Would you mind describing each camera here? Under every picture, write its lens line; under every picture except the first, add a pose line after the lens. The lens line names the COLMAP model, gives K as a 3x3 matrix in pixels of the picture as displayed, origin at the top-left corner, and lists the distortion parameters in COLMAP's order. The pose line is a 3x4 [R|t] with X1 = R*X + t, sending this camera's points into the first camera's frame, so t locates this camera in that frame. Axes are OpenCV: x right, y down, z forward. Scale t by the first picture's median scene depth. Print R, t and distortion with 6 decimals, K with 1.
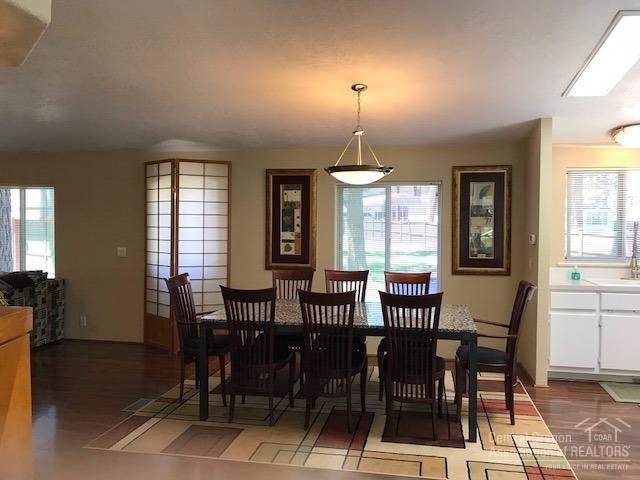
lens RADIAL K [[524.8, 0, 322.3], [0, 524.8, 234.1], [0, 0, 1]] dist [0.045833, -0.054249]
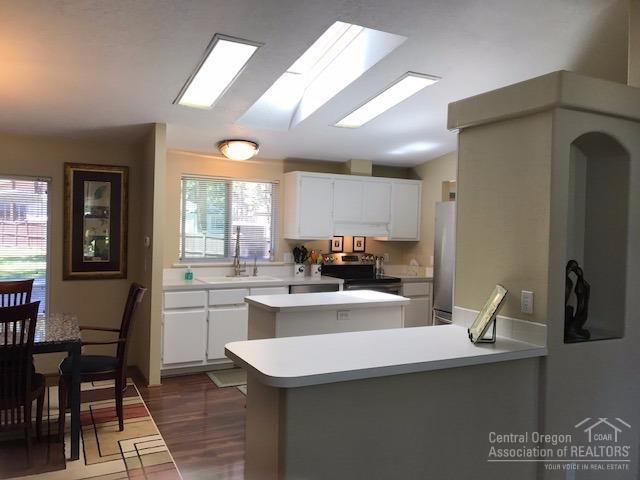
lens RADIAL K [[524.8, 0, 320.3], [0, 524.8, 236.8], [0, 0, 1]] dist [0.045833, -0.054249]
pose [[0.789341, 0.003110, 0.613947, 0.036813], [-0.002916, 0.999995, -0.001316, 0.001048], [-0.613948, -0.000751, 0.789346, -0.000392]]
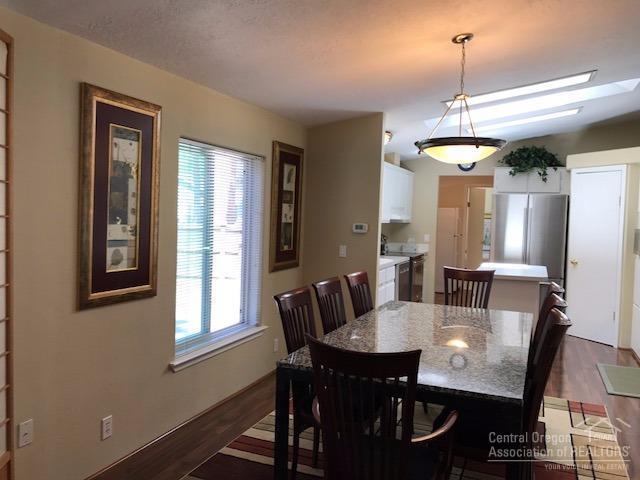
lens RADIAL K [[524.8, 0, 320.5], [0, 524.8, 239.2], [0, 0, 1]] dist [0.045833, -0.054249]
pose [[0.198645, -0.045357, 0.979021, -0.576978], [0.000686, 0.998935, 0.046140, -0.014517], [-0.980071, -0.008494, 0.198465, 0.816172]]
